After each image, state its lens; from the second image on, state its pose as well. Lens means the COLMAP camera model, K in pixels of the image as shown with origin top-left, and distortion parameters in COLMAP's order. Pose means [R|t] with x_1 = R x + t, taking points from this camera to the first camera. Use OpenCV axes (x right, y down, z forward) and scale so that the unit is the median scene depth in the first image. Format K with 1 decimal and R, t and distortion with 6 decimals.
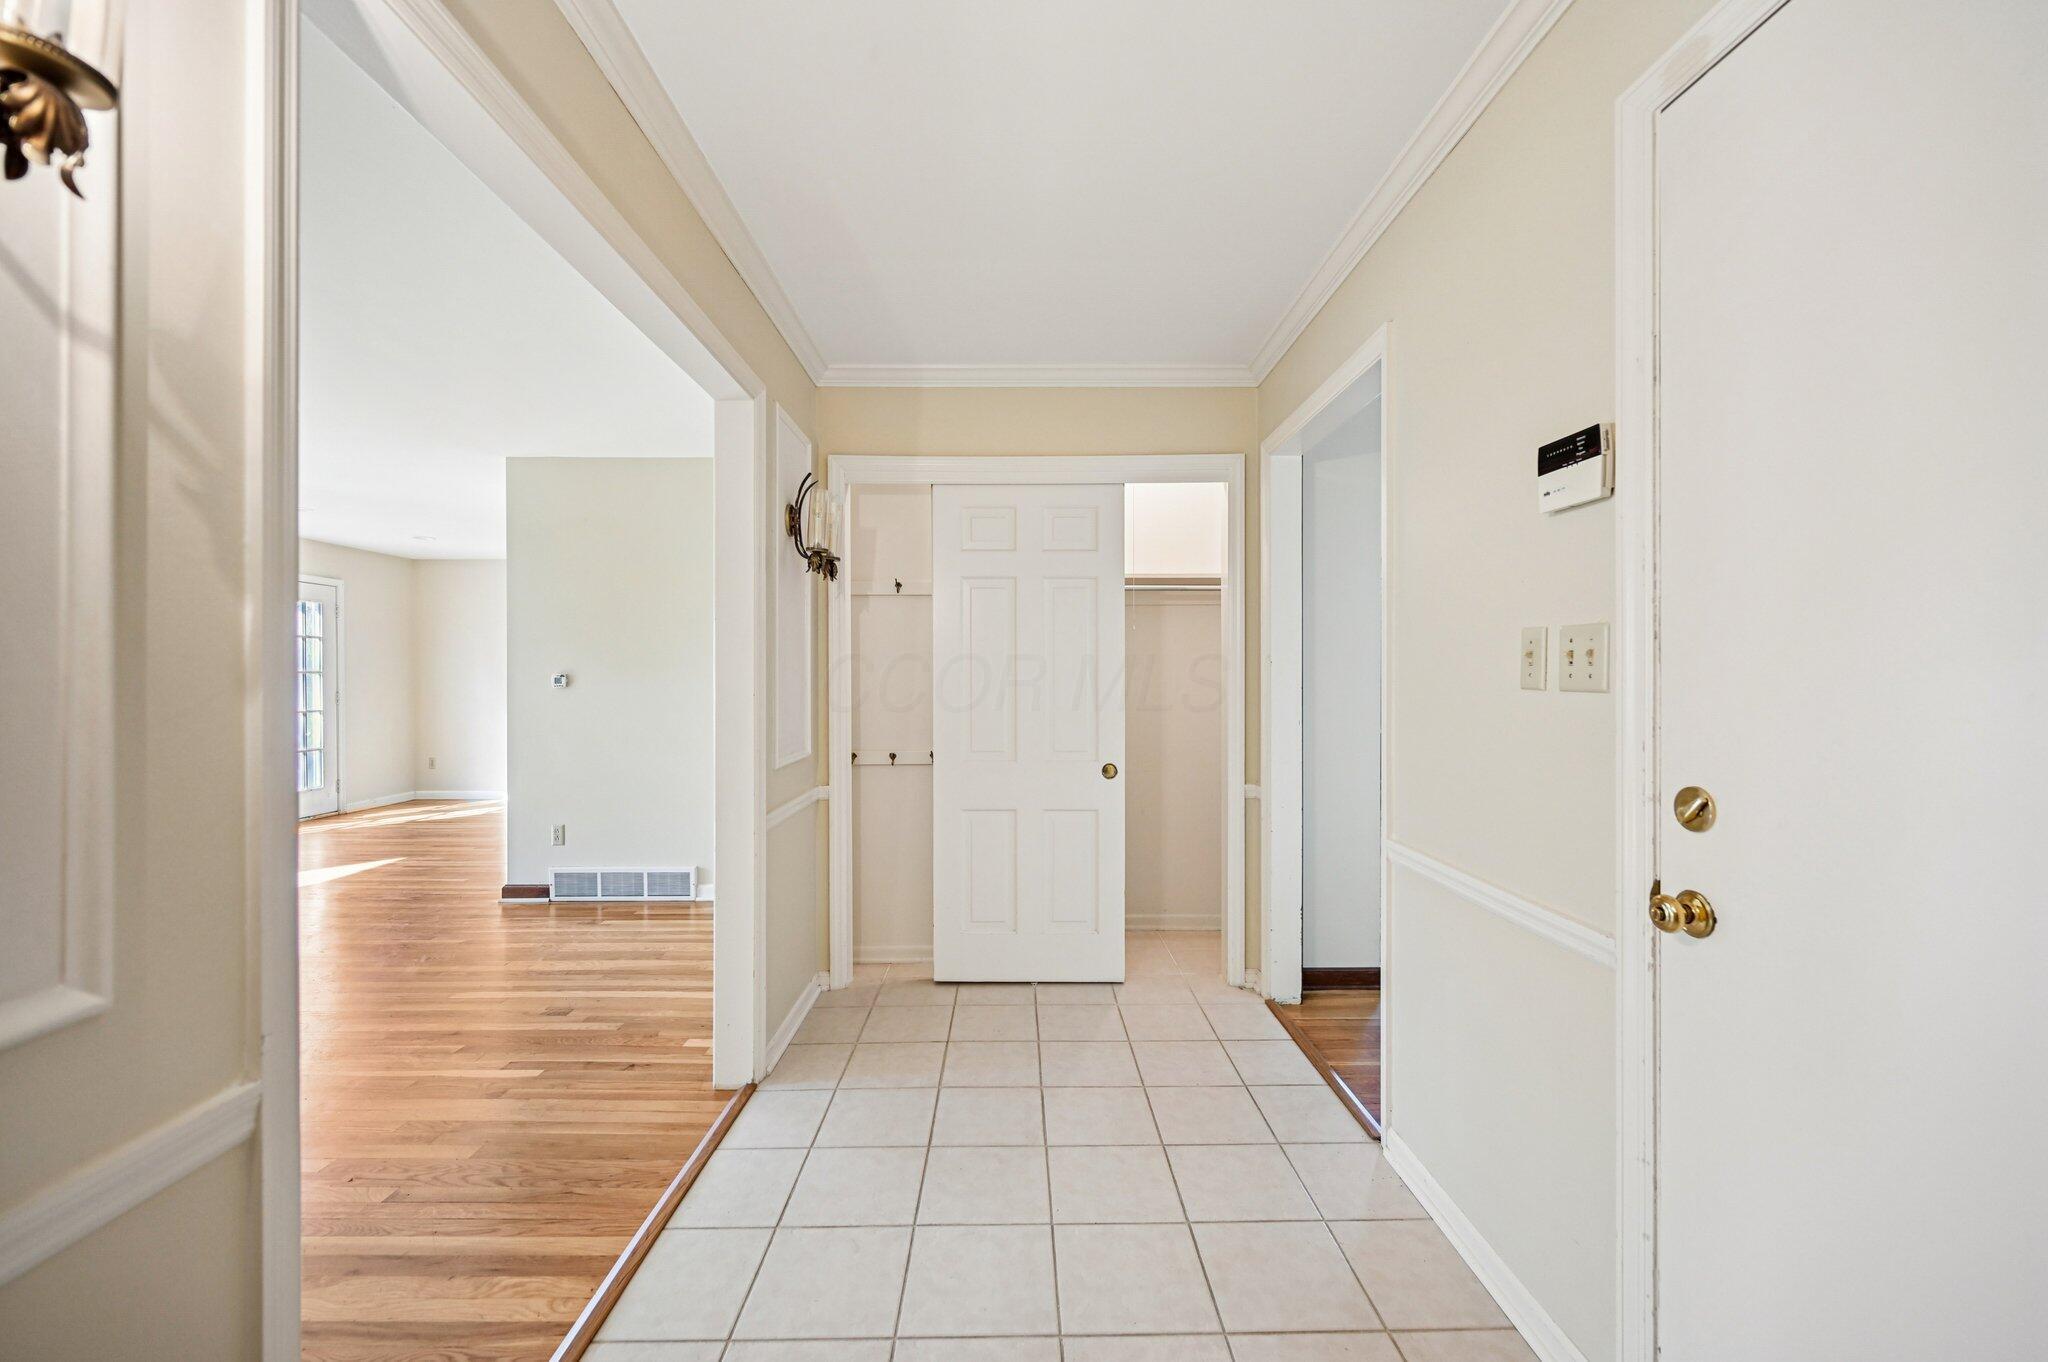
lens RADIAL K [[823.9, 0, 1020.6], [0, 823.9, 680.2], [0, 0, 1]] dist [-0.001226, 0.000425]
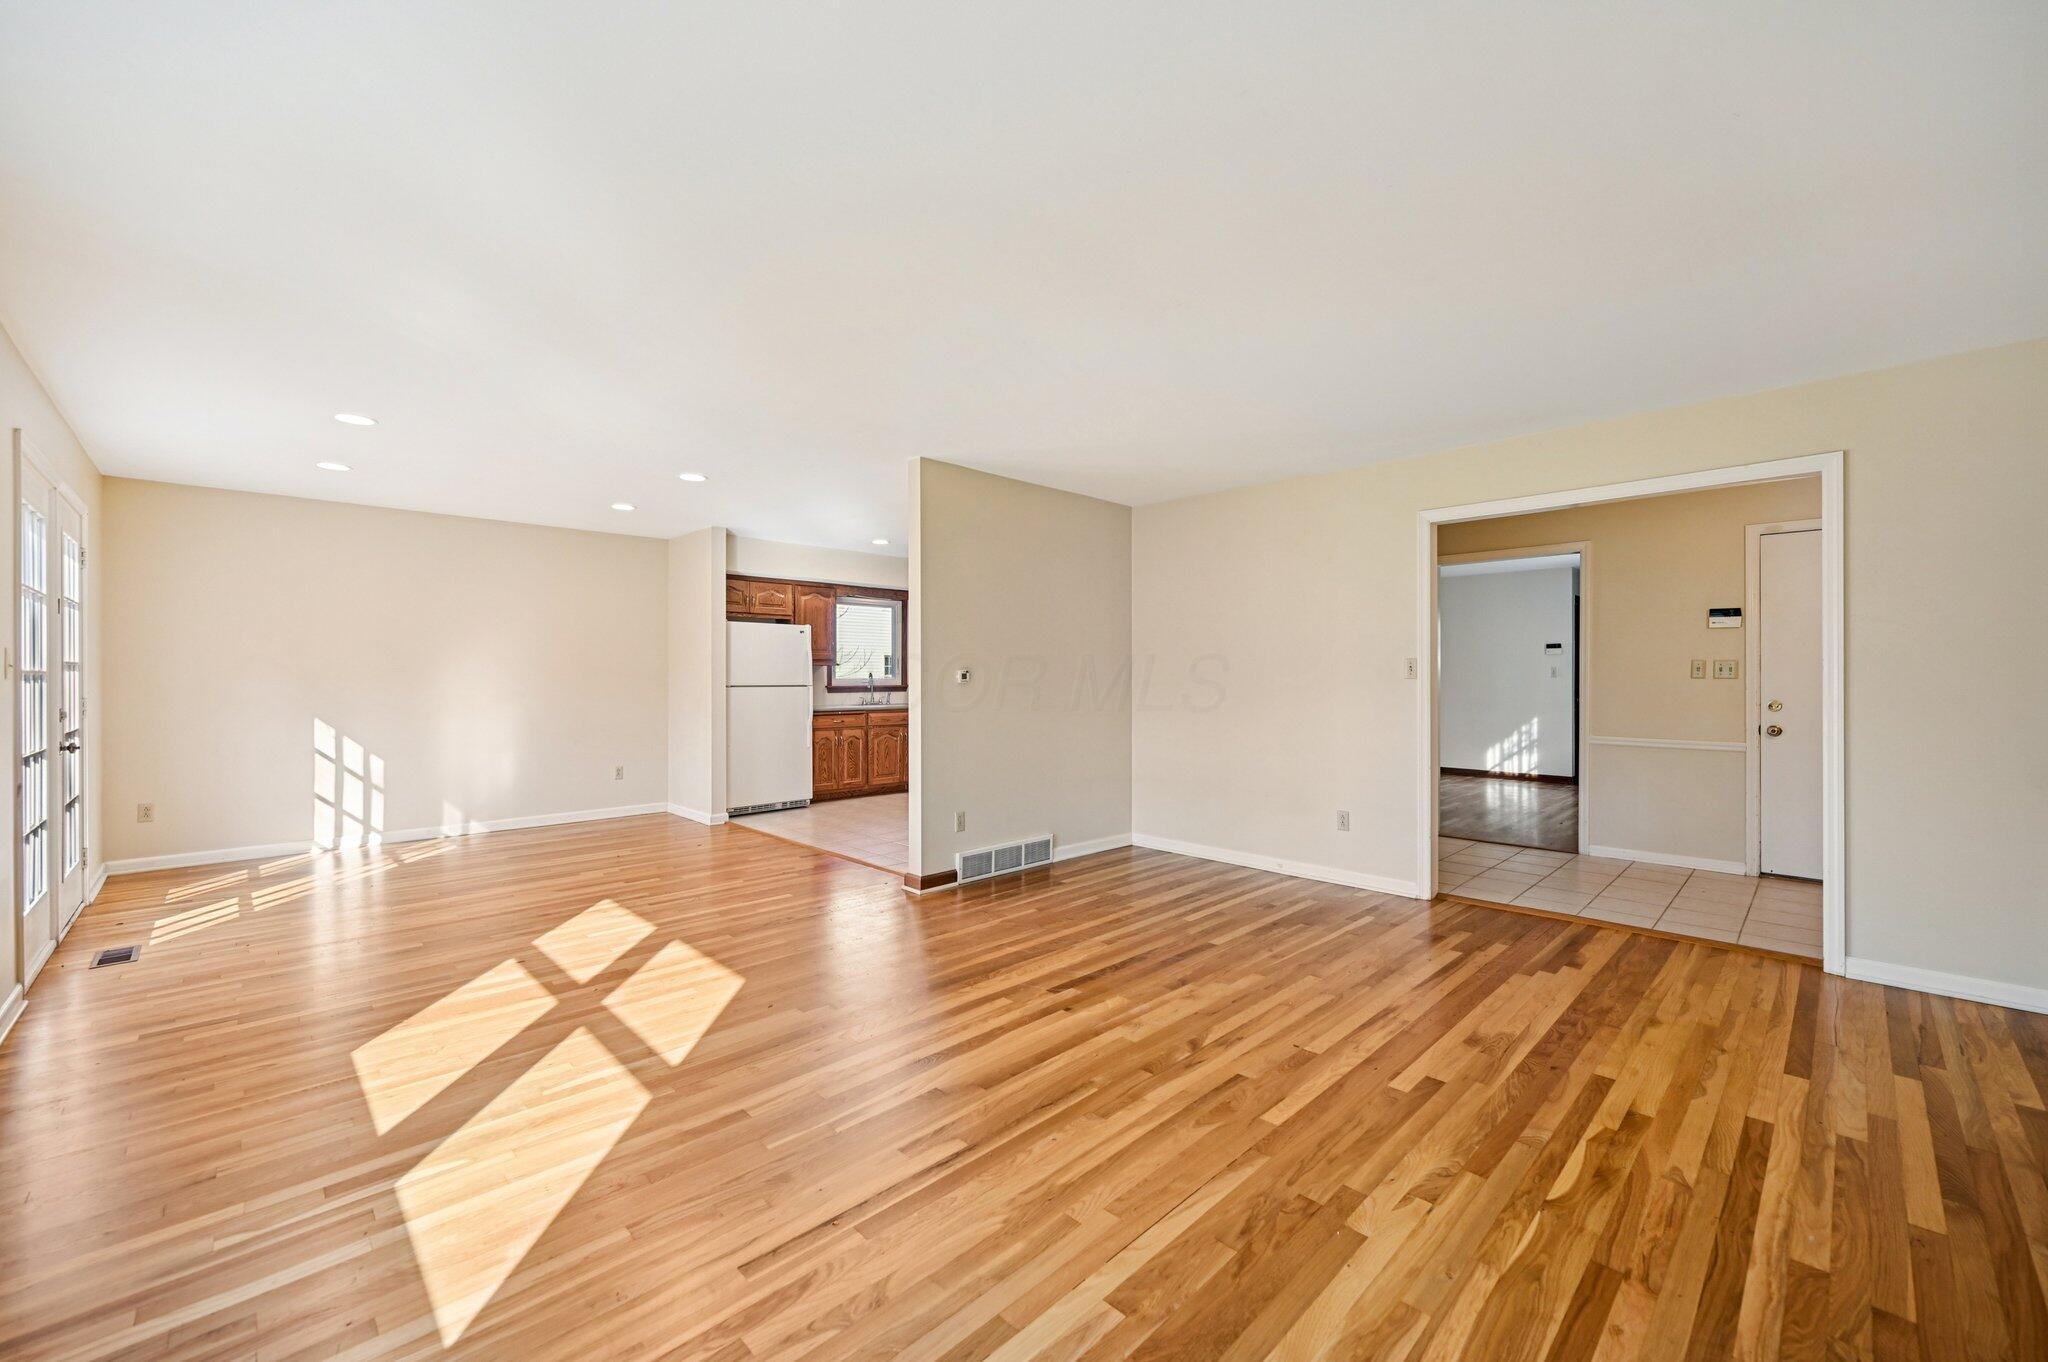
lens RADIAL K [[823.9, 0, 1023.4], [0, 823.9, 678.6], [0, 0, 1]] dist [-0.001226, 0.000425]
pose [[0.707929, 0.000341, 0.706283, -1.263140], [0.001609, 0.999997, -0.002096, 0.005411], [-0.706282, 0.002620, 0.707926, 0.189136]]
